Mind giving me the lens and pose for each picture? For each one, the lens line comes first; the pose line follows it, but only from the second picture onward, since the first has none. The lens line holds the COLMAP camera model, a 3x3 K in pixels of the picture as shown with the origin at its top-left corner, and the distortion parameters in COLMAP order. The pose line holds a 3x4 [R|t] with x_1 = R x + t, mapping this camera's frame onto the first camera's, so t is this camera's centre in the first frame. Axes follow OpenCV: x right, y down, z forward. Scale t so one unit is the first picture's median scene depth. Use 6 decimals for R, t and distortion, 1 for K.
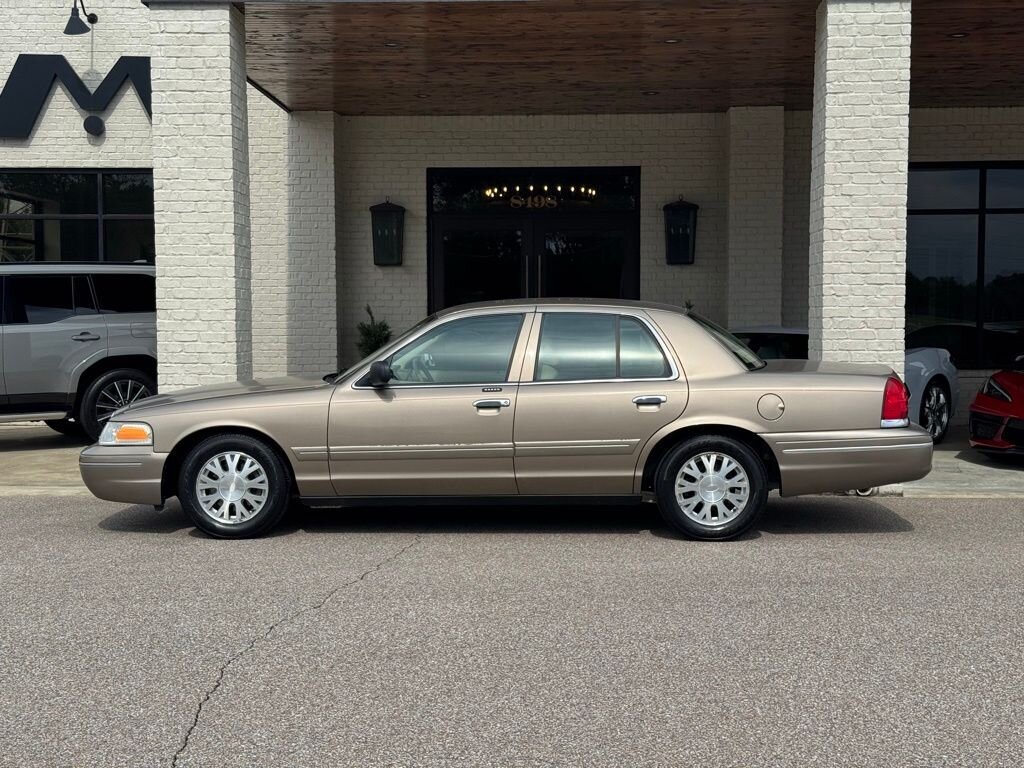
lens RADIAL K [[1431.9, 0, 512.0], [0, 1431.9, 386.2], [0, 0, 1]] dist [0.137809, 0.000000]
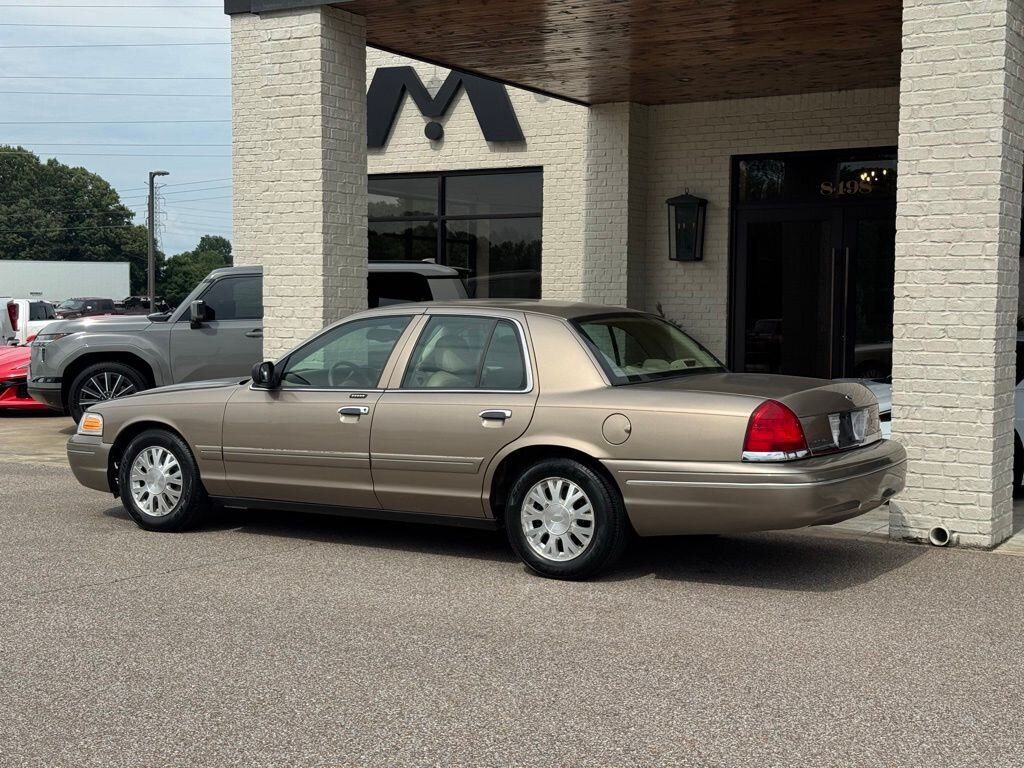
lens RADIAL K [[1431.9, 0, 513.2], [0, 1431.9, 384.5], [0, 0, 1]] dist [0.137809, 0.000000]
pose [[0.877874, 0.035913, -0.477544, 0.415993], [-0.034109, 0.999341, 0.012452, -0.016005], [0.477676, 0.005357, 0.878520, 0.173589]]
